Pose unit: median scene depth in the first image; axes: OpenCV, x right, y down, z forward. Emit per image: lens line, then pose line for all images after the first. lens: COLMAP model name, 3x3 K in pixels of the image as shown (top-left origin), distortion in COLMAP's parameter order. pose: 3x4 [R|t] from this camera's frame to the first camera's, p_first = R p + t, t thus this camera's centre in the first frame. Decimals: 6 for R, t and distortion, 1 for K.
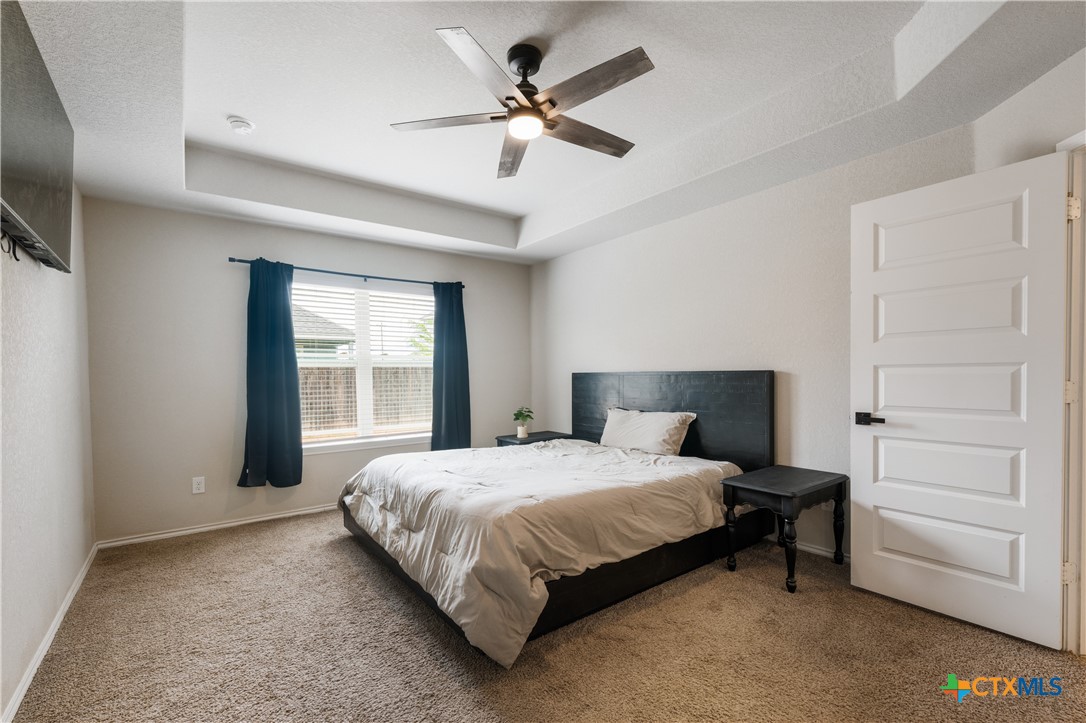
lens RADIAL K [[470.8, 0, 551.7], [0, 470.8, 385.3], [0, 0, 1]] dist [-0.002993, -0.000287]
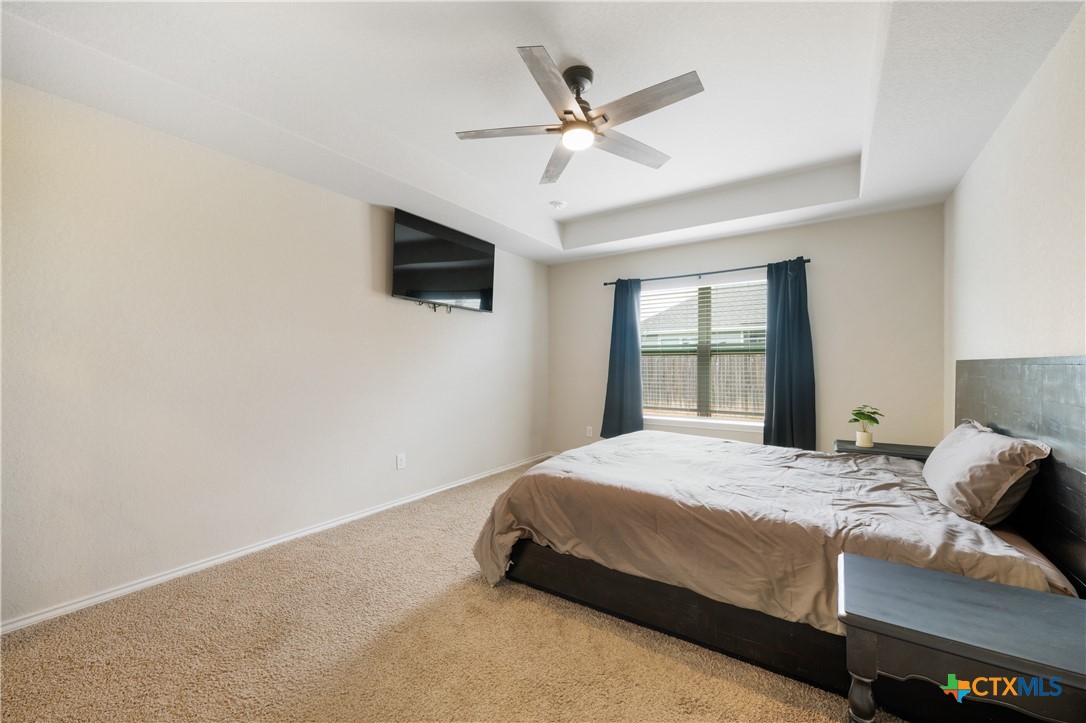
lens RADIAL K [[435.9, 0, 541.8], [0, 435.9, 364.0], [0, 0, 1]] dist [-0.002725, 0.000003]
pose [[0.310085, 0.009244, -0.950664, 0.556018], [-0.025996, 0.999661, 0.001241, -0.009656], [0.950353, 0.024328, 0.310220, 0.377407]]
